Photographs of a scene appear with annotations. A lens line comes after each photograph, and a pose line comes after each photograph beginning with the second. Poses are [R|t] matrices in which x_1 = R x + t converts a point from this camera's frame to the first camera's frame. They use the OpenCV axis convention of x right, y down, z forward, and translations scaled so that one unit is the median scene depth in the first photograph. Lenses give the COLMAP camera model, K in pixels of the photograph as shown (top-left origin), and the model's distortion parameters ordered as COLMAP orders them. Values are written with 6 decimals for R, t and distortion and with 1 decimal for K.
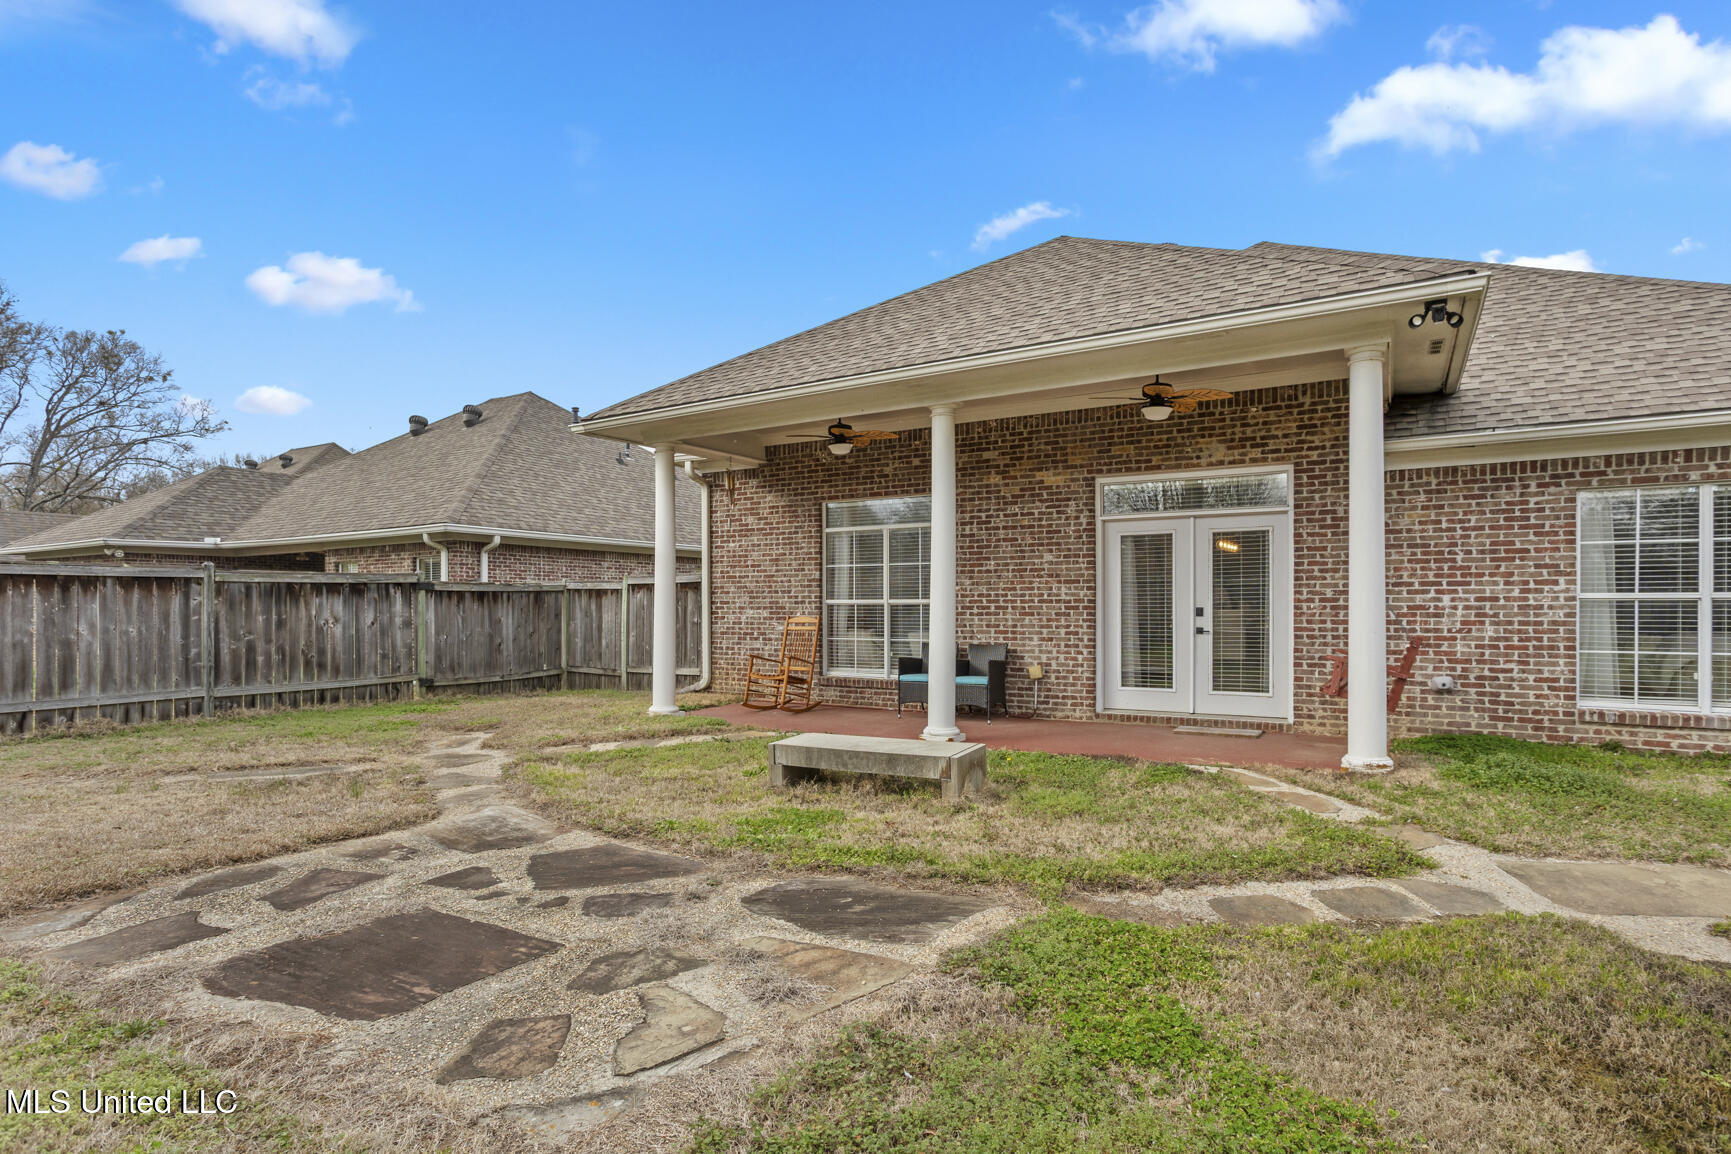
lens RADIAL K [[862.0, 0, 871.0], [0, 862.0, 599.5], [0, 0, 1]] dist [-0.059000, 0.040008]
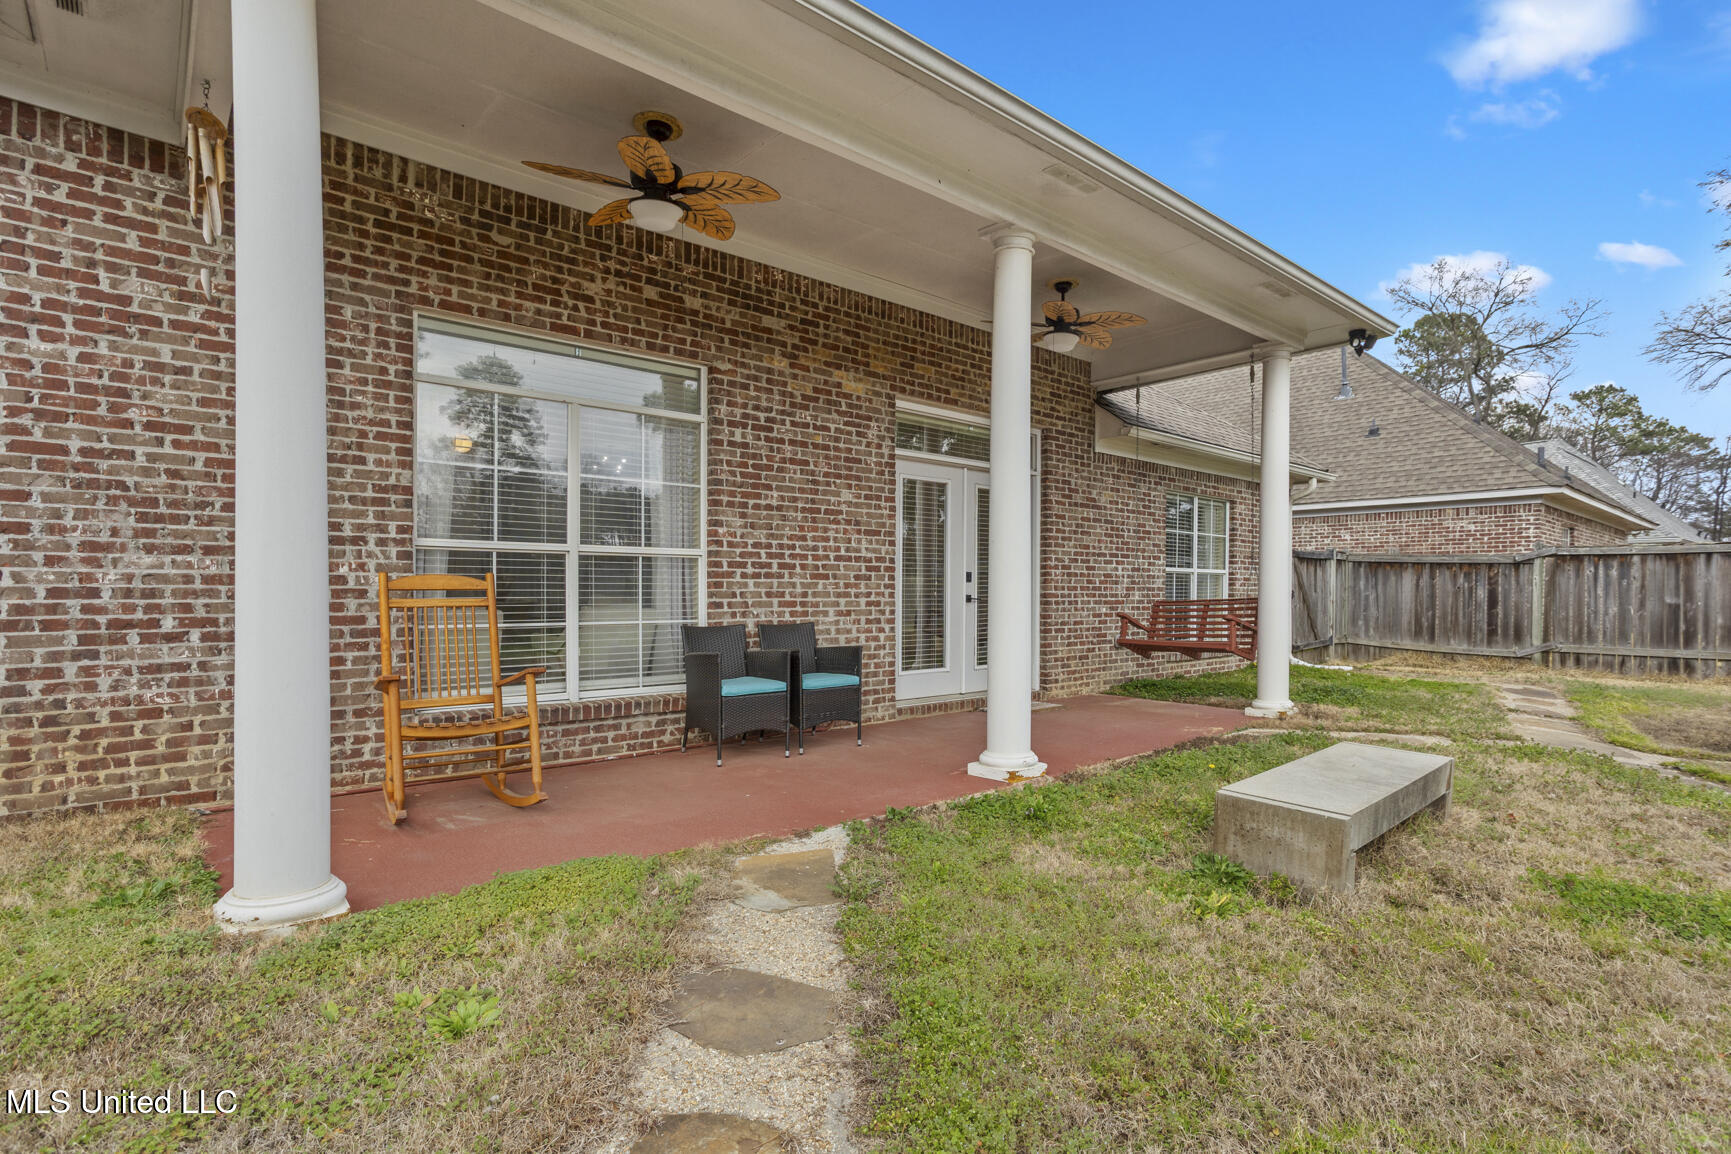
lens RADIAL K [[862.0, 0, 871.0], [0, 862.0, 599.5], [0, 0, 1]] dist [-0.059000, 0.040008]
pose [[0.309392, -0.004548, 0.950924, -0.444599], [-0.012274, 0.999886, 0.008775, 0.028300], [-0.950855, -0.014386, 0.309301, 0.750387]]
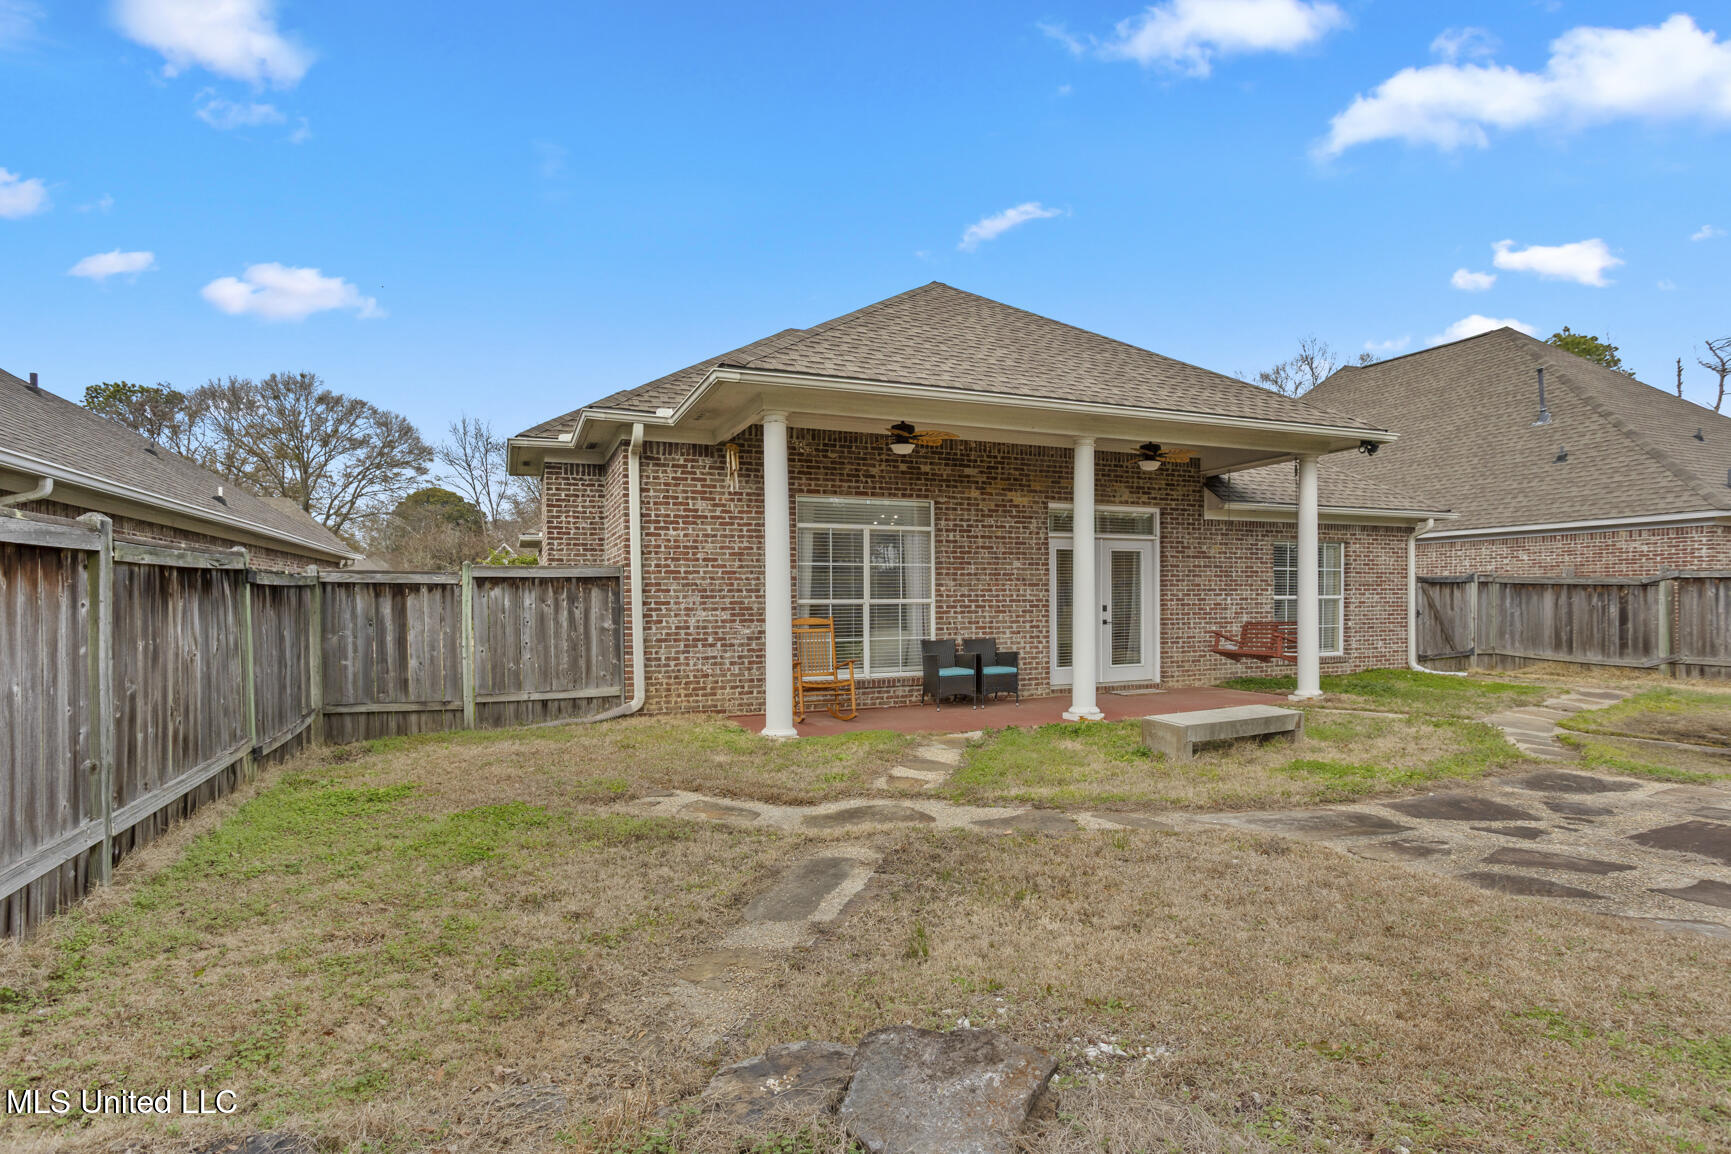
lens RADIAL K [[865.1, 0, 862.2], [0, 865.1, 602.1], [0, 0, 1]] dist [-0.051440, 0.031831]
pose [[0.596888, -0.004400, 0.802312, -0.875643], [-0.001325, 0.999978, 0.006470, -0.003600], [-0.802323, -0.004925, 0.596869, 0.444568]]
